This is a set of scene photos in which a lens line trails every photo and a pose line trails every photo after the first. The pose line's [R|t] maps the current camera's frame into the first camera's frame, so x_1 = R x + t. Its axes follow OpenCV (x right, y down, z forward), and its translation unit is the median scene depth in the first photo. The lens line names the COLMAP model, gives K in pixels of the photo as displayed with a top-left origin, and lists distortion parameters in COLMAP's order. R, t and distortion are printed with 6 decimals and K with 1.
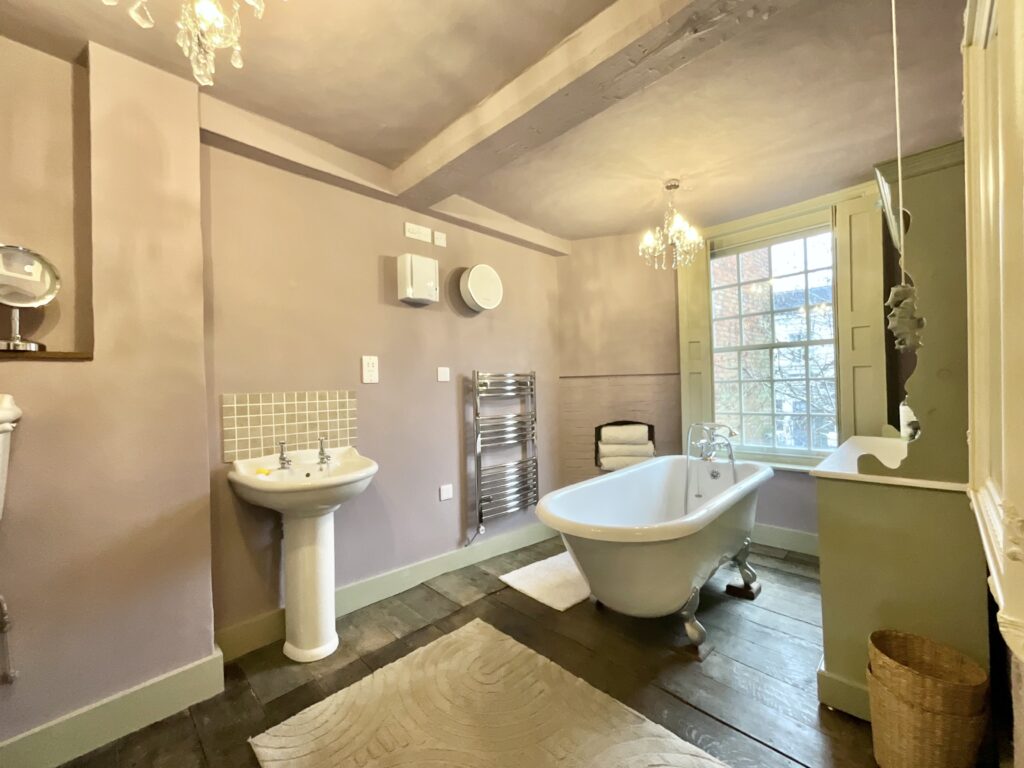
lens RADIAL K [[417.7, 0, 510.9], [0, 417.7, 385.7], [0, 0, 1]] dist [-0.002739, 0.000091]
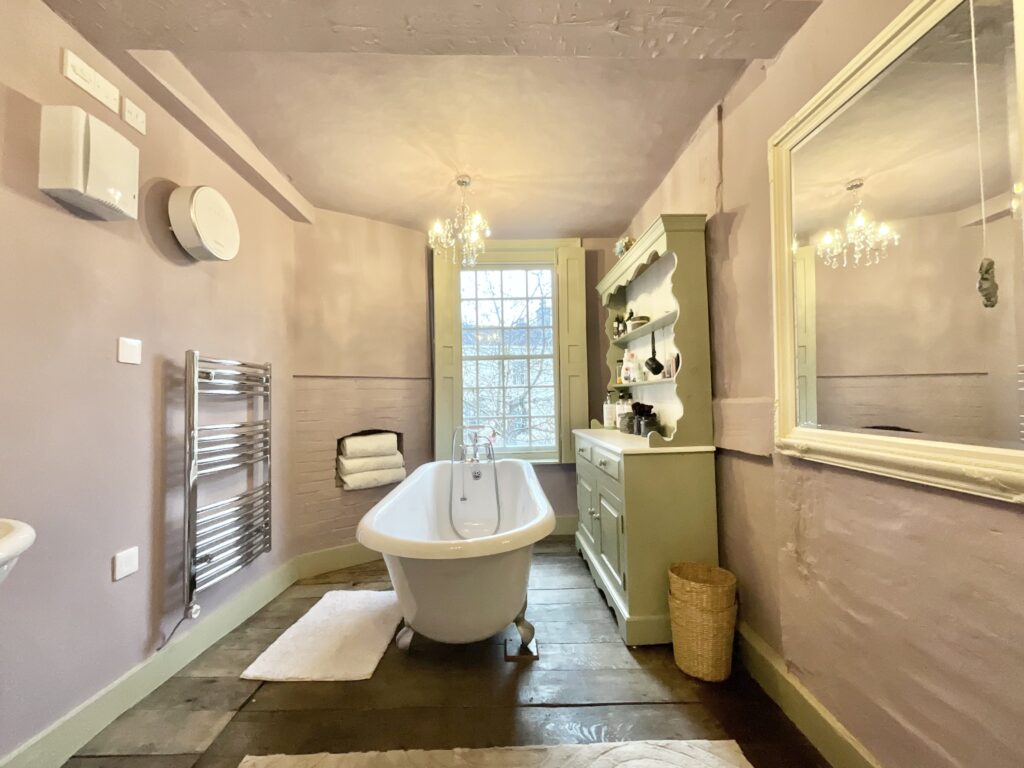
lens RADIAL K [[417.7, 0, 510.9], [0, 417.7, 385.7], [0, 0, 1]] dist [-0.002739, 0.000091]
pose [[0.679576, 0.040034, 0.732512, -0.214034], [-0.001167, 0.998568, -0.053492, 0.047691], [-0.733604, 0.035497, 0.678650, 0.233428]]
